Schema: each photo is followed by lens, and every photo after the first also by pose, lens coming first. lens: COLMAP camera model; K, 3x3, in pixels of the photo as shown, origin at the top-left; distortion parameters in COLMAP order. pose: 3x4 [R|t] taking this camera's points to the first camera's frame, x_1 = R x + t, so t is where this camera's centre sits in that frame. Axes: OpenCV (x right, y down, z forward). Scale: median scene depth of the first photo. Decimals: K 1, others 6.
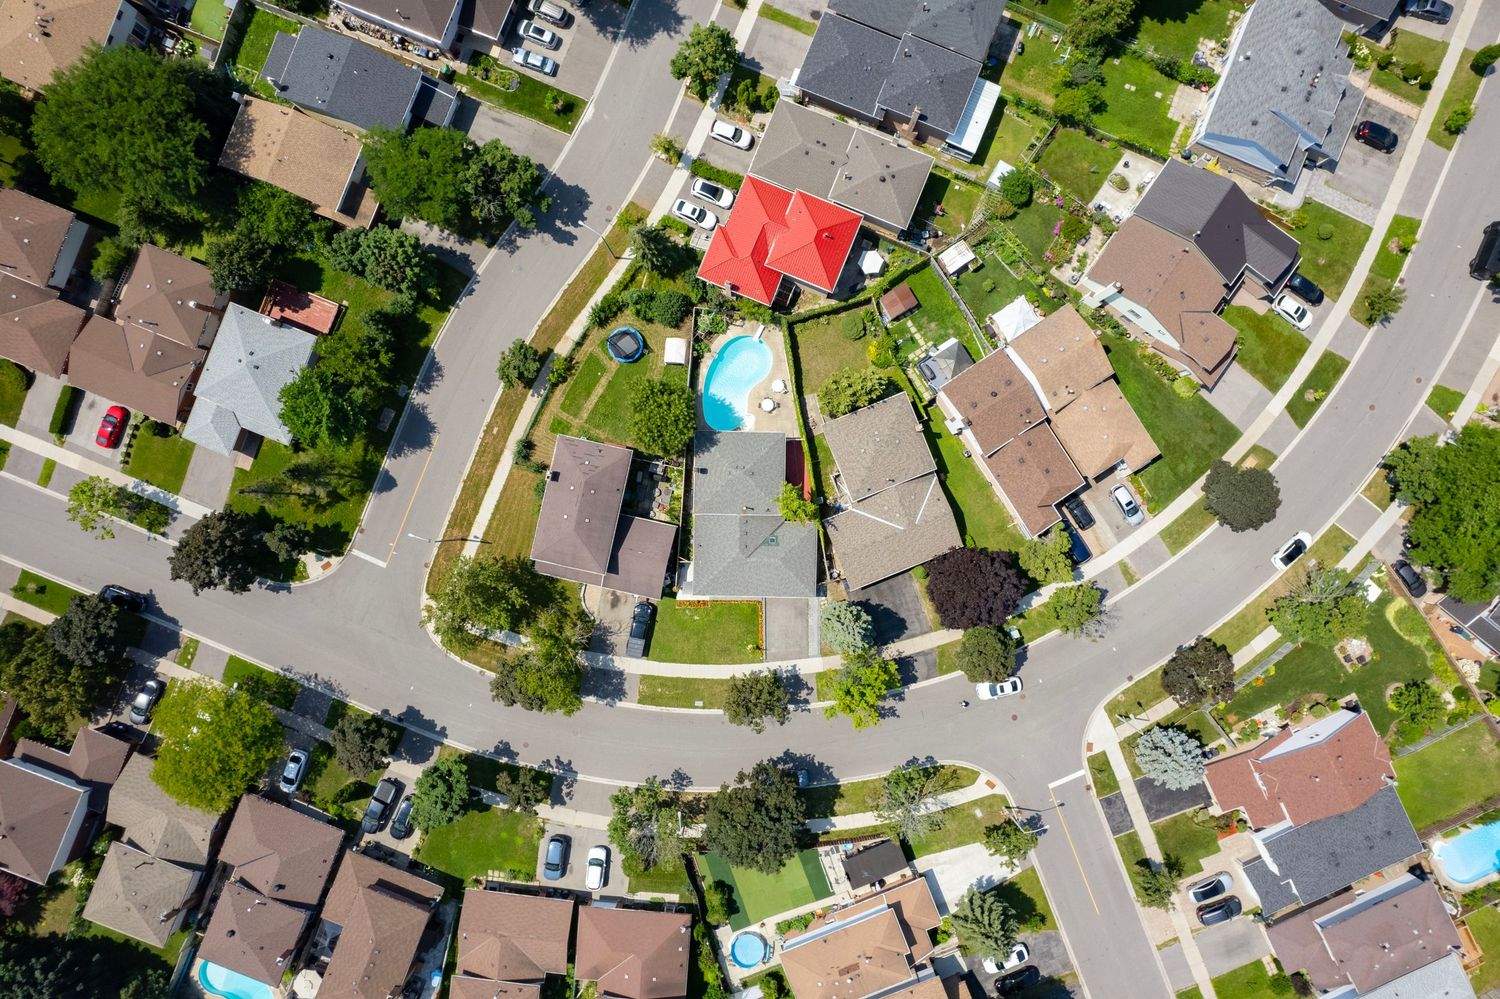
lens RADIAL K [[954.9, 0, 757.5], [0, 954.9, 501.3], [0, 0, 1]] dist [-0.078542, 0.061999]
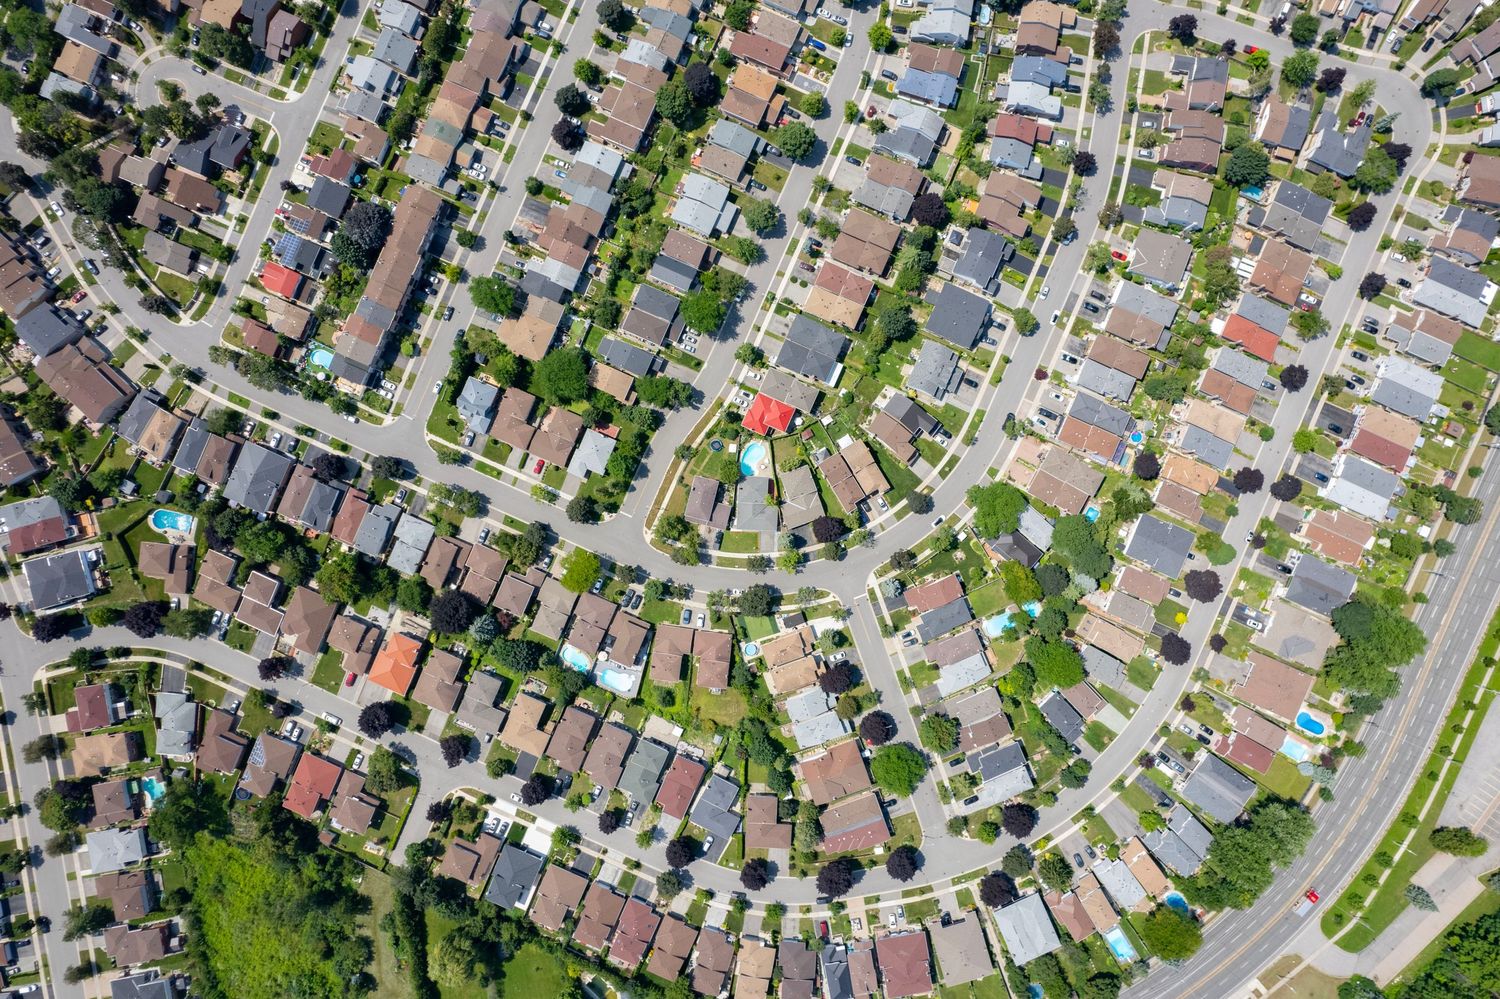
lens RADIAL K [[954.9, 0, 757.5], [0, 954.9, 501.3], [0, 0, 1]] dist [-0.078542, 0.061999]
pose [[0.999505, 0.031339, 0.002753, -0.011118], [-0.031348, 0.999502, 0.003480, -0.003327], [-0.002642, -0.003565, 0.999990, -2.004733]]
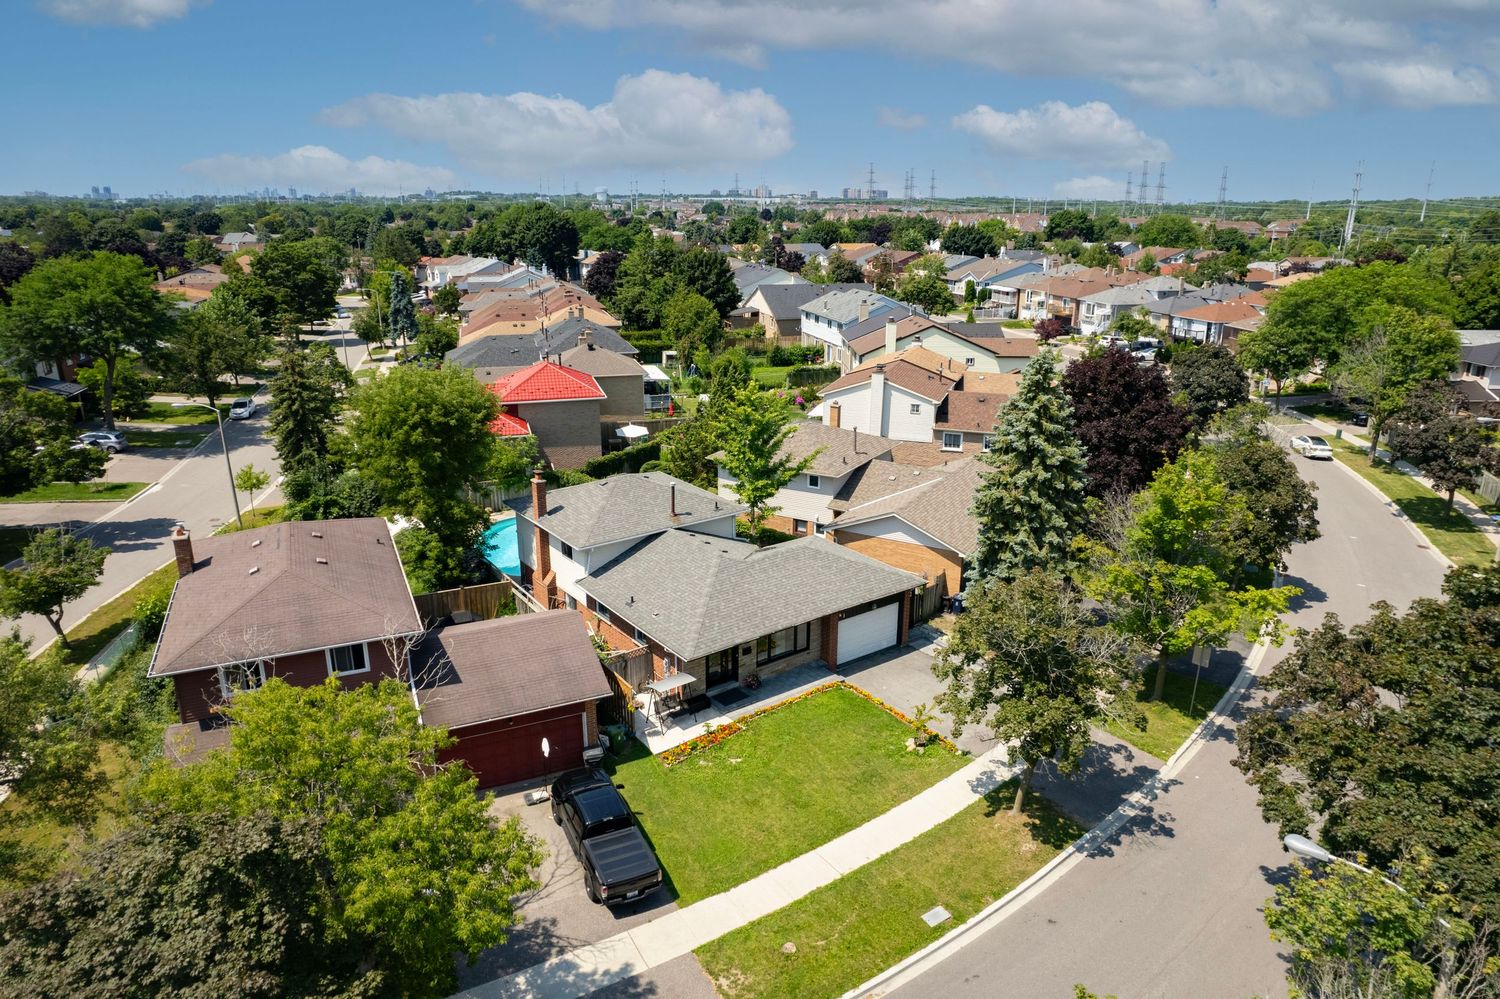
lens RADIAL K [[954.9, 0, 757.5], [0, 954.9, 501.3], [0, 0, 1]] dist [-0.078542, 0.061999]
pose [[0.786309, -0.179420, 0.591208, -0.238566], [0.617816, 0.235571, -0.750207, 0.355902], [-0.004670, 0.955152, 0.296080, 0.818796]]
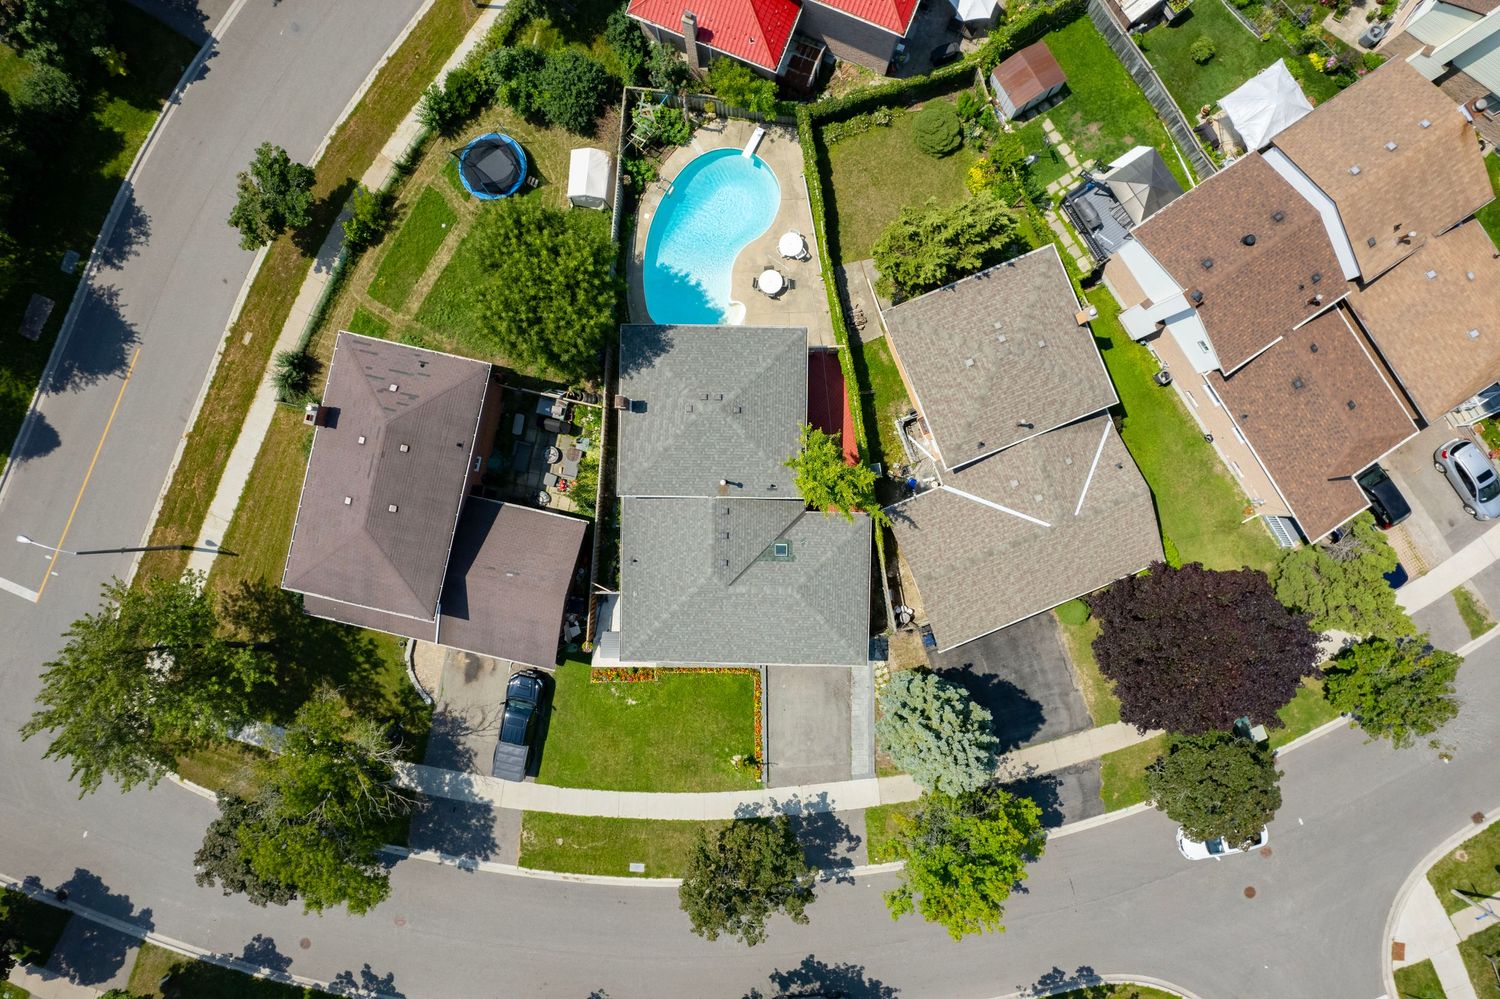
lens RADIAL K [[954.9, 0, 757.5], [0, 954.9, 501.3], [0, 0, 1]] dist [-0.078542, 0.061999]
pose [[0.999999, -0.000868, -0.000498, 0.003703], [0.000865, 0.999984, -0.005586, 0.018219], [0.000503, 0.005586, 0.999984, 0.494521]]
